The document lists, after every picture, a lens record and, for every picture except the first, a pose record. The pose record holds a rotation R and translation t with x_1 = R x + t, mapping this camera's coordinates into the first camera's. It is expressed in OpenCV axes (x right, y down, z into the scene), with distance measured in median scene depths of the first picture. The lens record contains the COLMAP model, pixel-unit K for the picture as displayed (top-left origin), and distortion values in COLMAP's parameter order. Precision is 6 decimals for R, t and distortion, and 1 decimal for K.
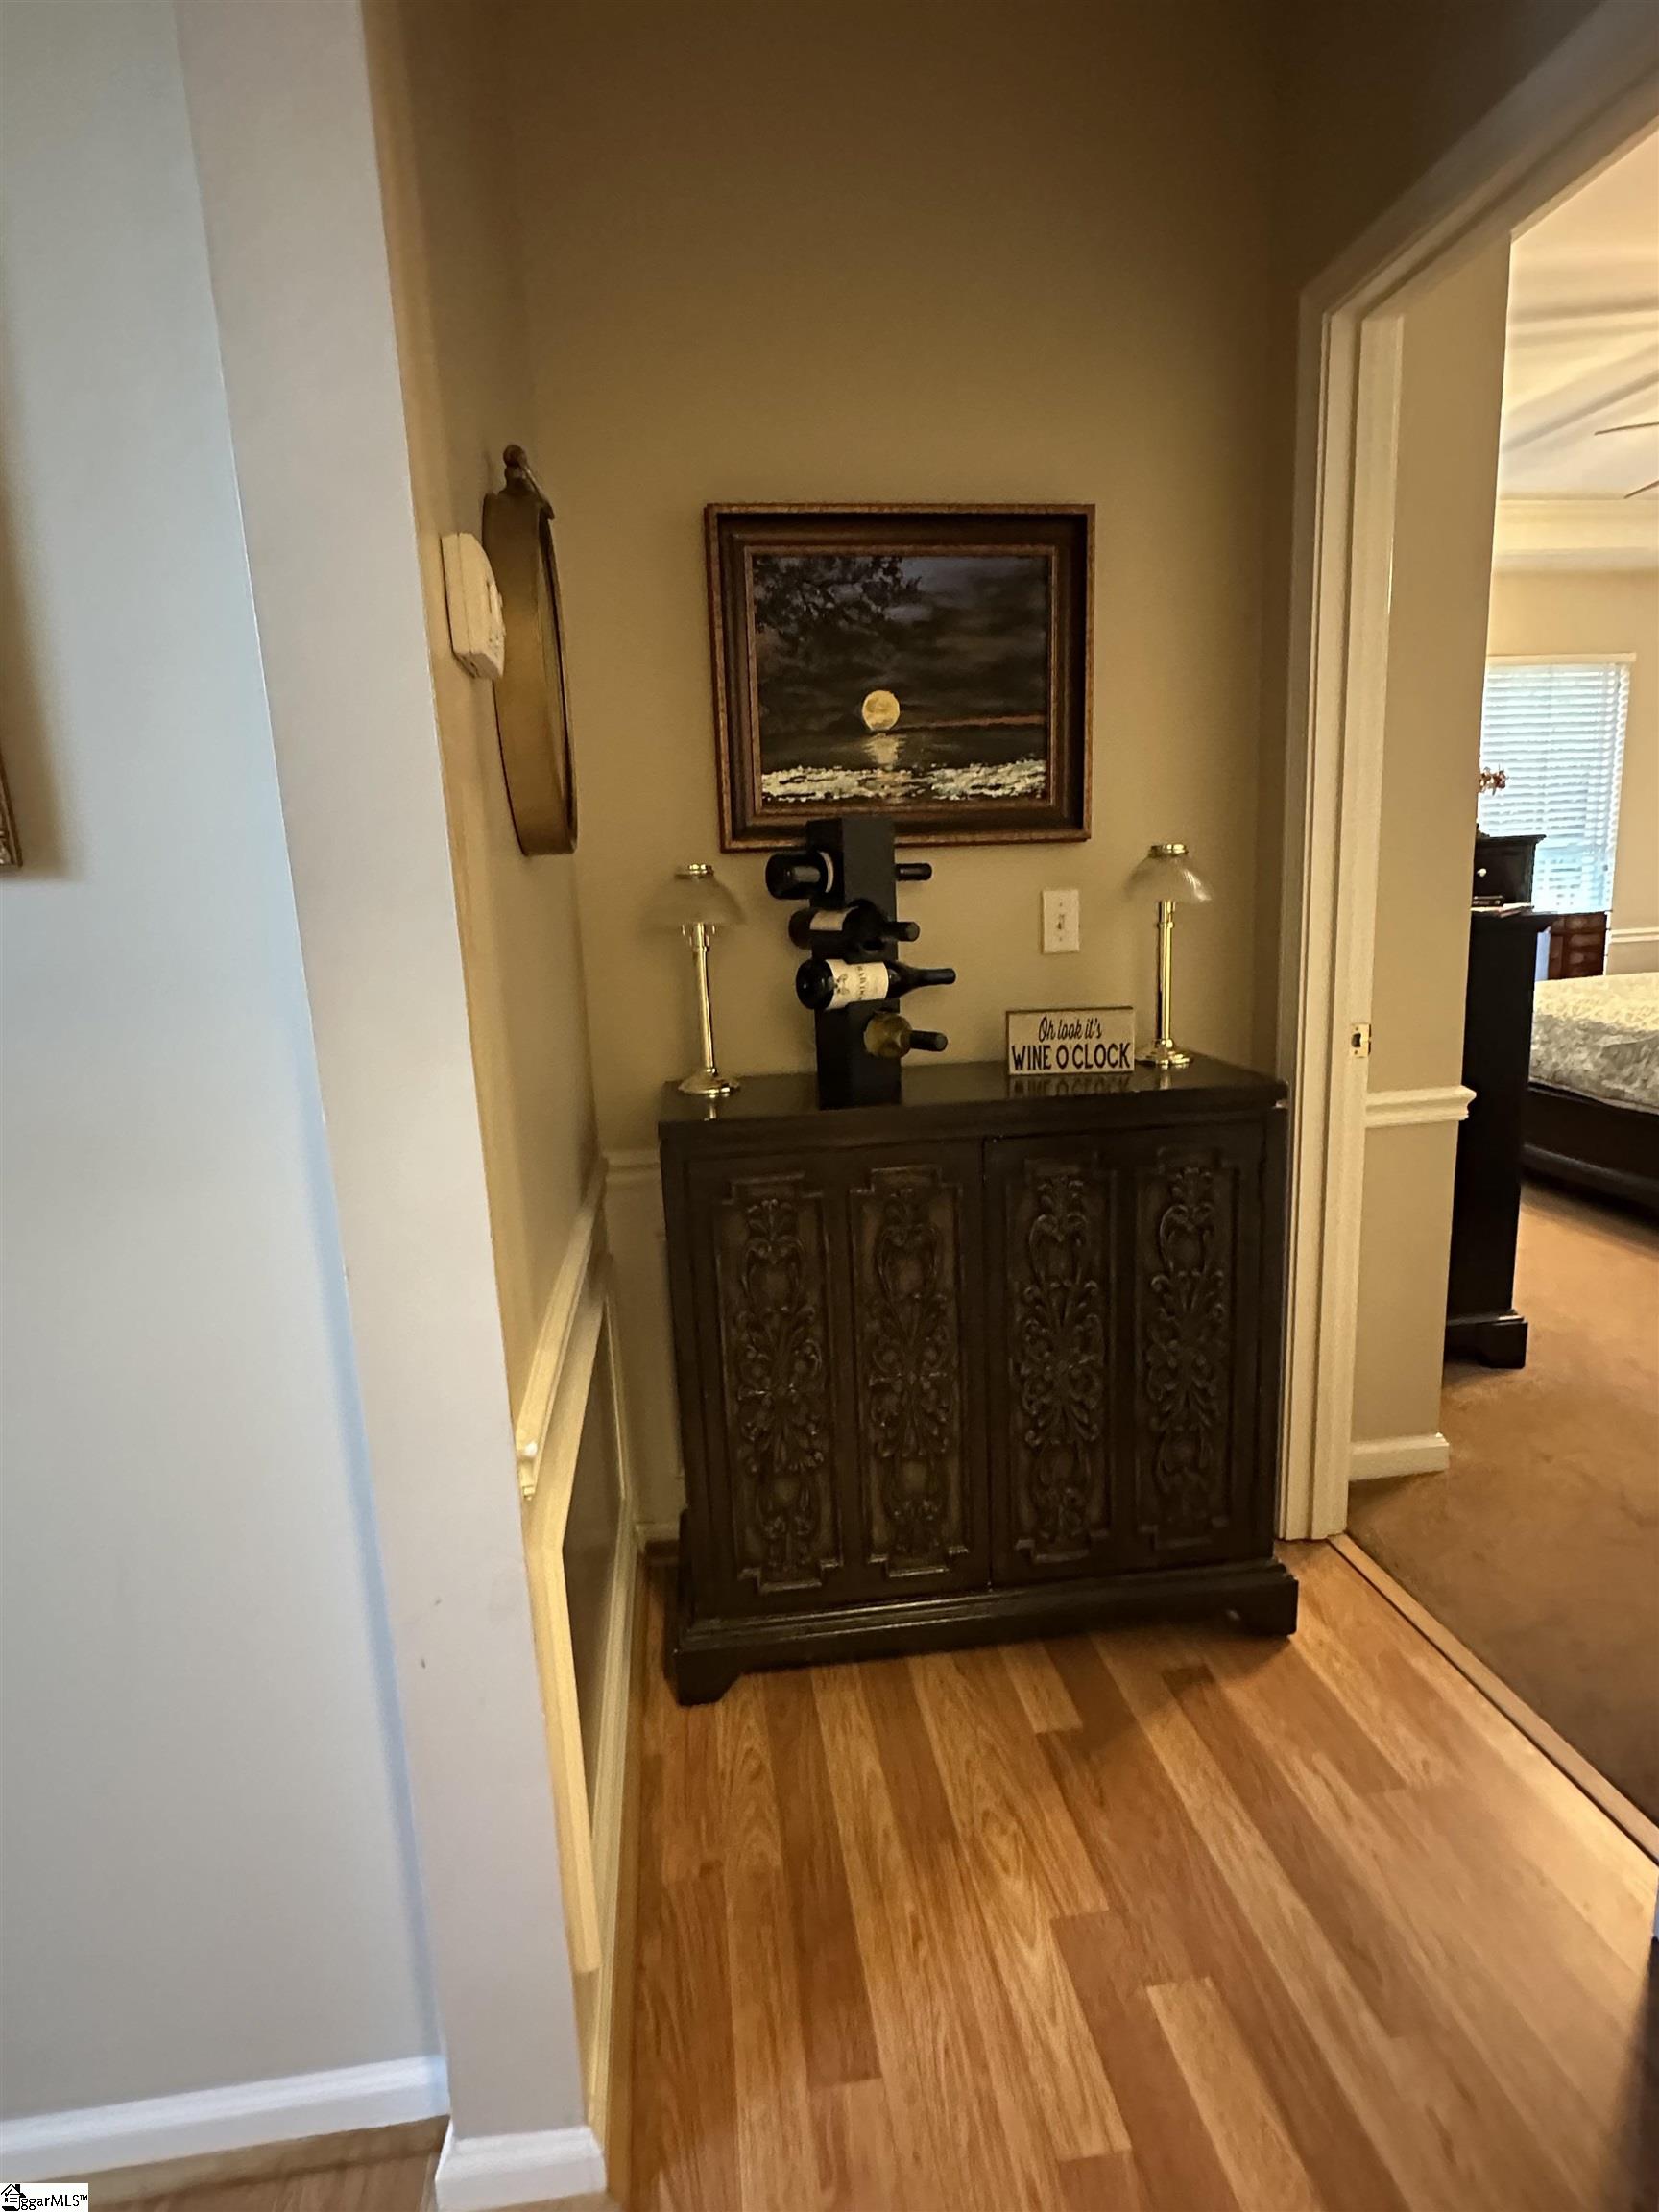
lens RADIAL K [[1140.6, 0, 820.5], [0, 1140.6, 1098.0], [0, 0, 1]] dist [0.003571, 0.000207]
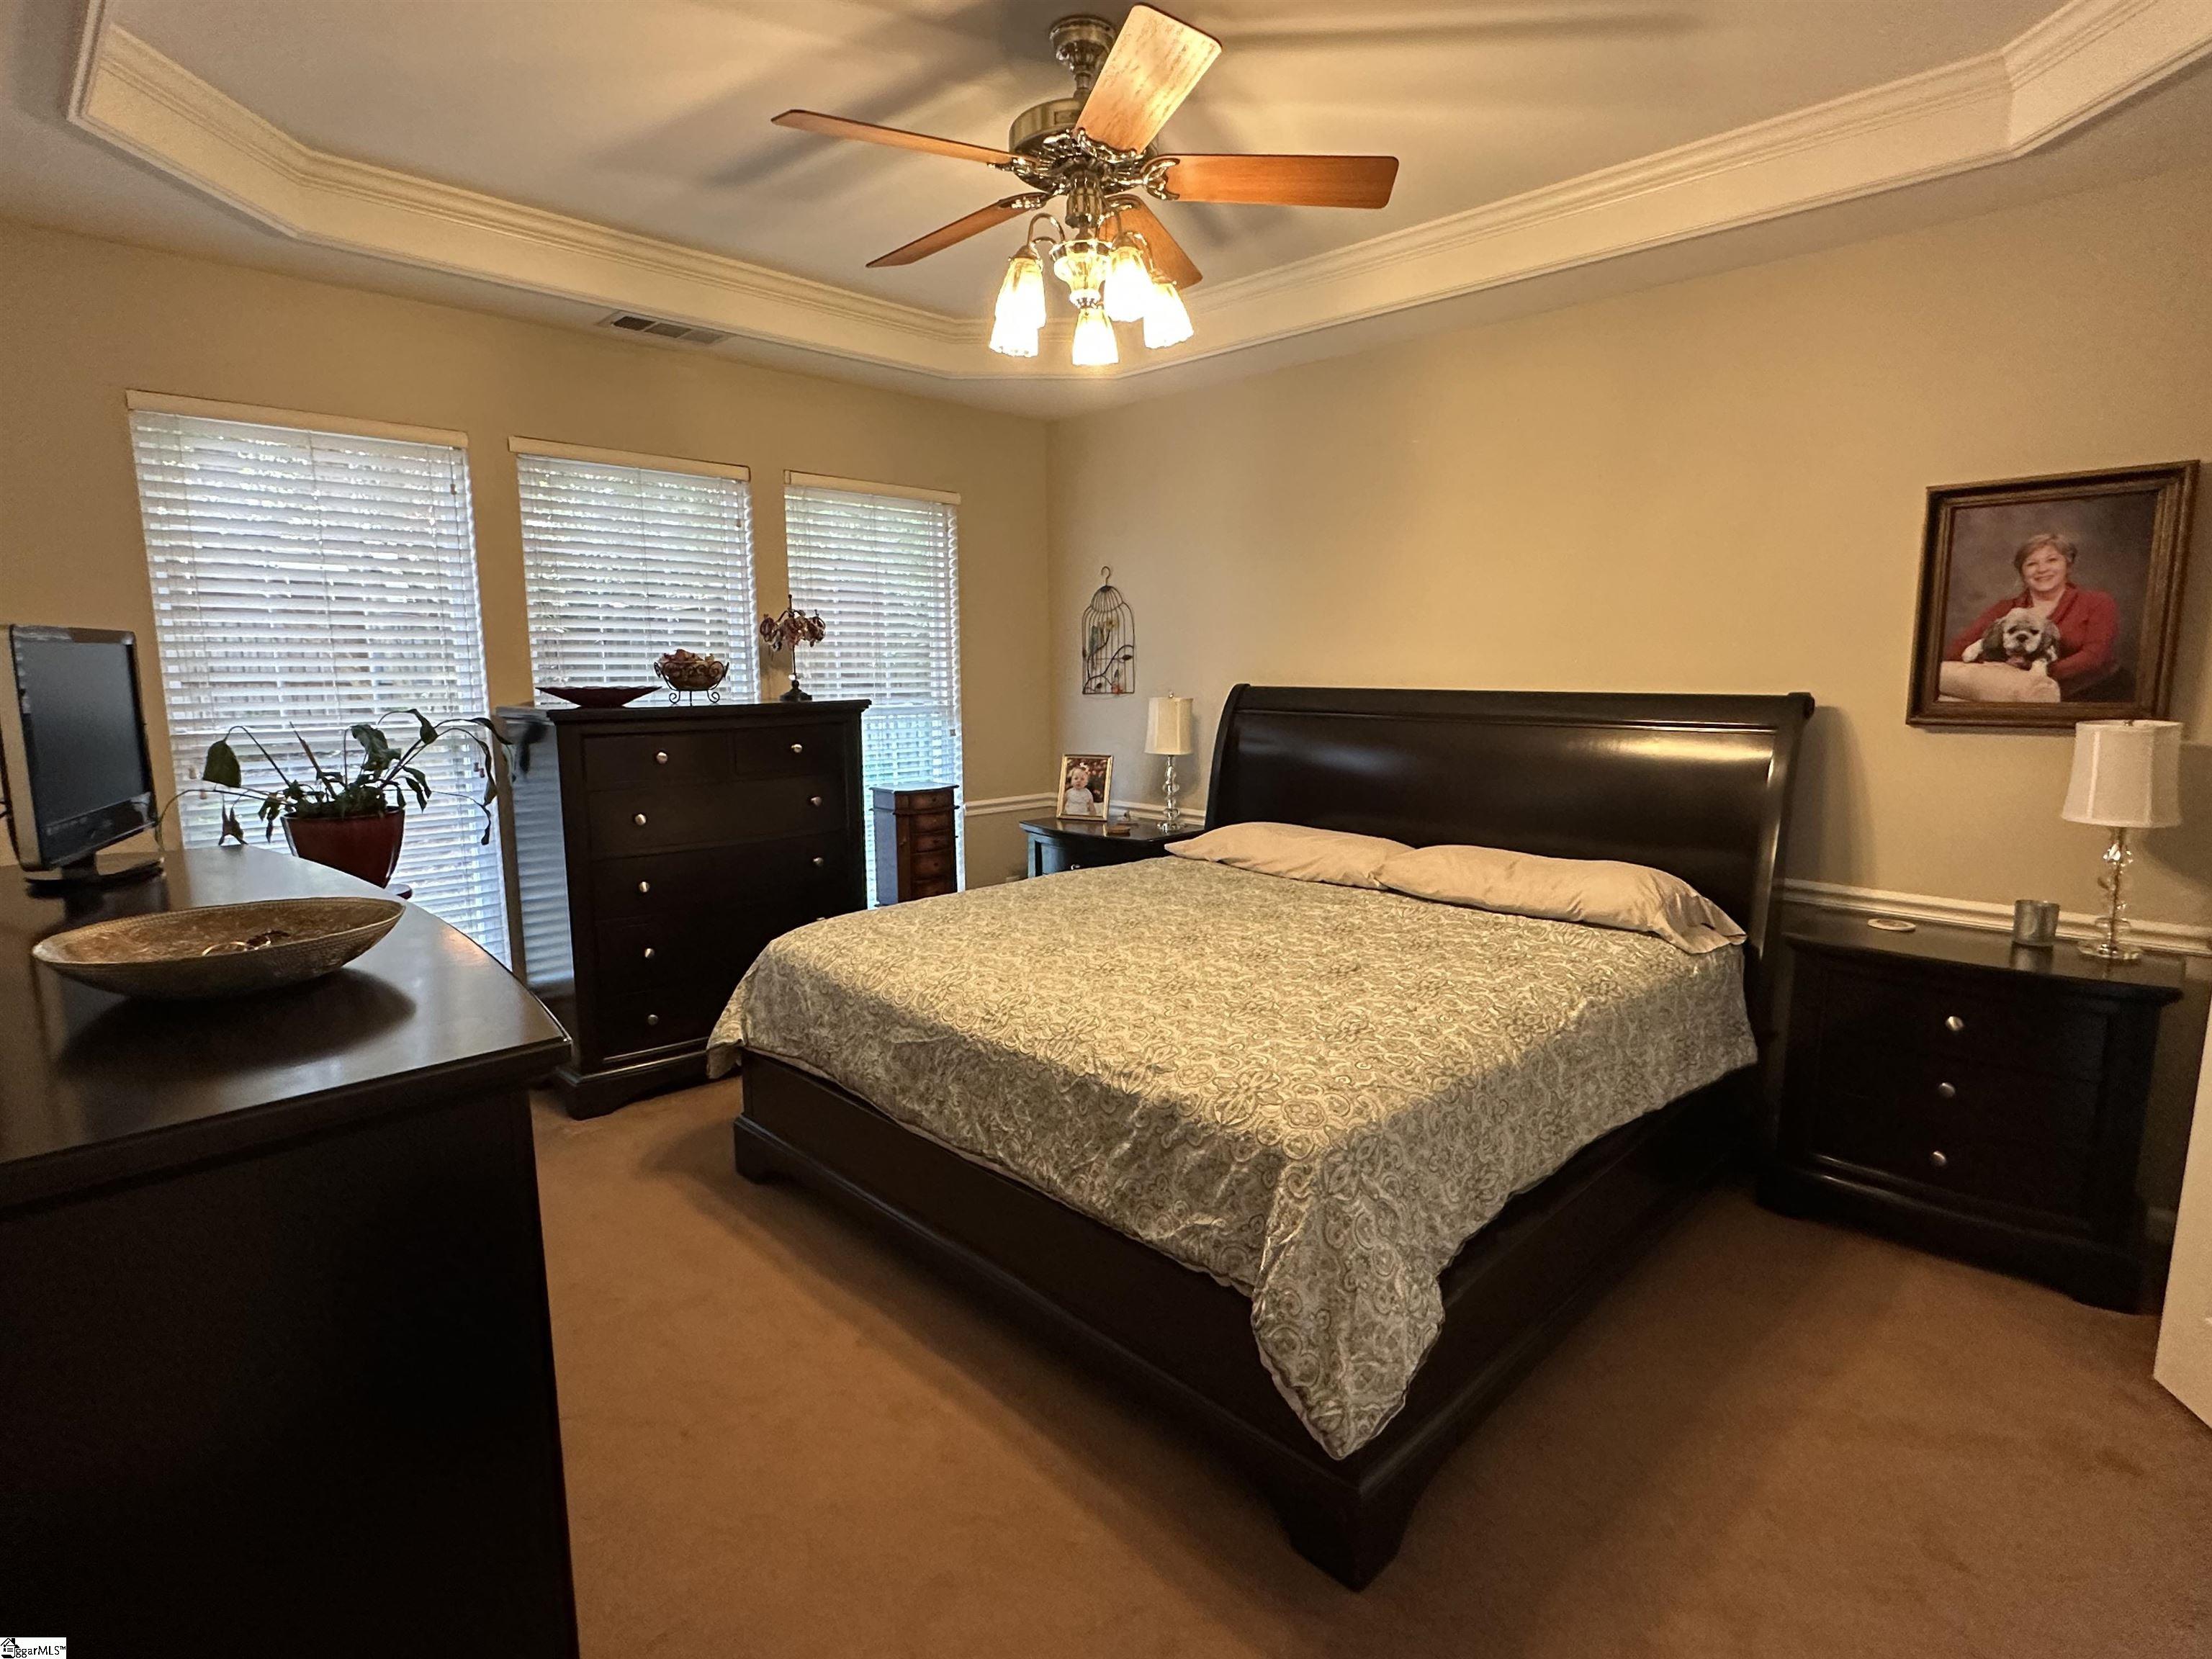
lens RADIAL K [[1140.6, 0, 1105.6], [0, 1140.6, 832.4], [0, 0, 1]] dist [0.003571, 0.000207]
pose [[0.790280, -0.045695, 0.611039, 0.262100], [0.079278, 0.996459, -0.028015, -0.099320], [-0.607596, 0.070581, 0.791104, 0.263039]]
